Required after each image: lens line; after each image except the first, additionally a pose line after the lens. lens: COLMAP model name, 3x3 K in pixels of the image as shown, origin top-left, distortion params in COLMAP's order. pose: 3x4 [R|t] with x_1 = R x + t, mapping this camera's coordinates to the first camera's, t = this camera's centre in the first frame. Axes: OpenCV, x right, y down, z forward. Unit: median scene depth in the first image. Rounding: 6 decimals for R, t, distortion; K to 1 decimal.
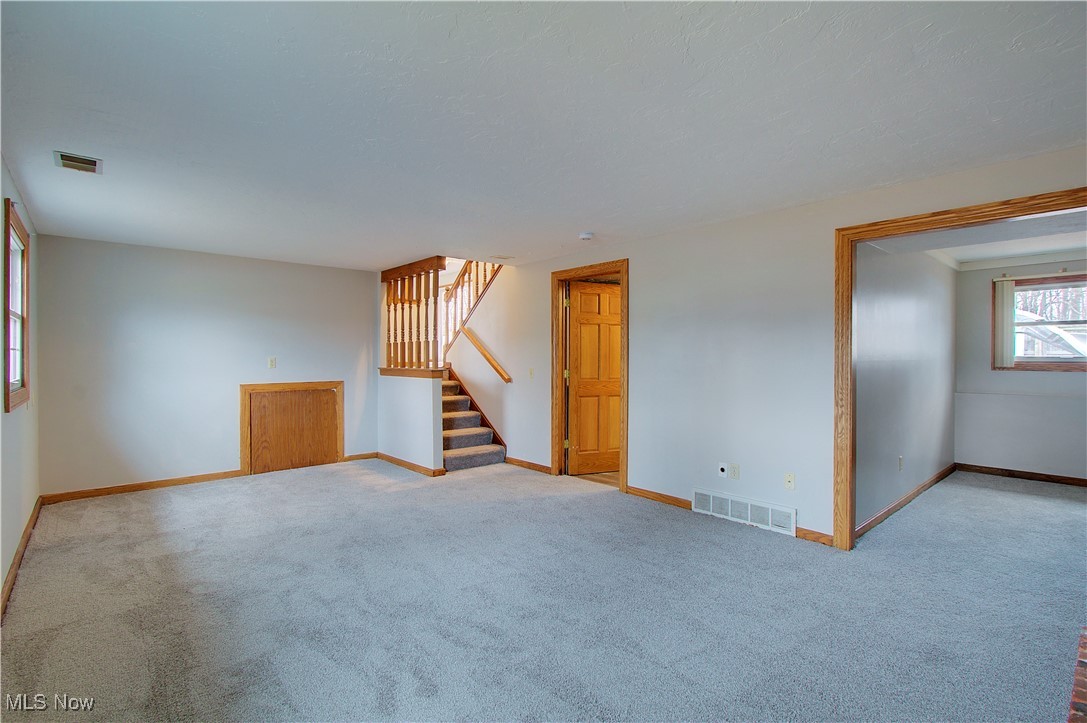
lens RADIAL K [[508.5, 0, 542.8], [0, 508.5, 360.5], [0, 0, 1]] dist [0.002834, 0.003953]
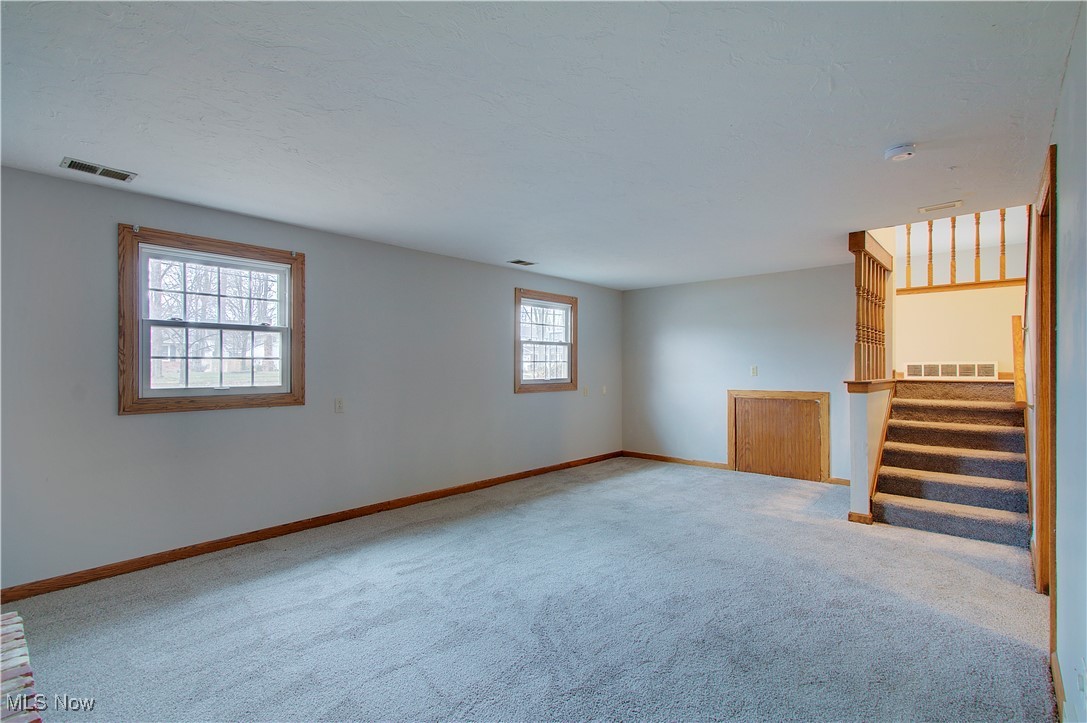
lens RADIAL K [[508.5, 0, 527.6], [0, 508.5, 366.0], [0, 0, 1]] dist [0.002834, 0.003953]
pose [[0.086150, -0.005157, -0.996269, 0.540048], [-0.001240, 0.999985, -0.005283, -0.000684], [0.996281, 0.001690, 0.086142, 0.473266]]
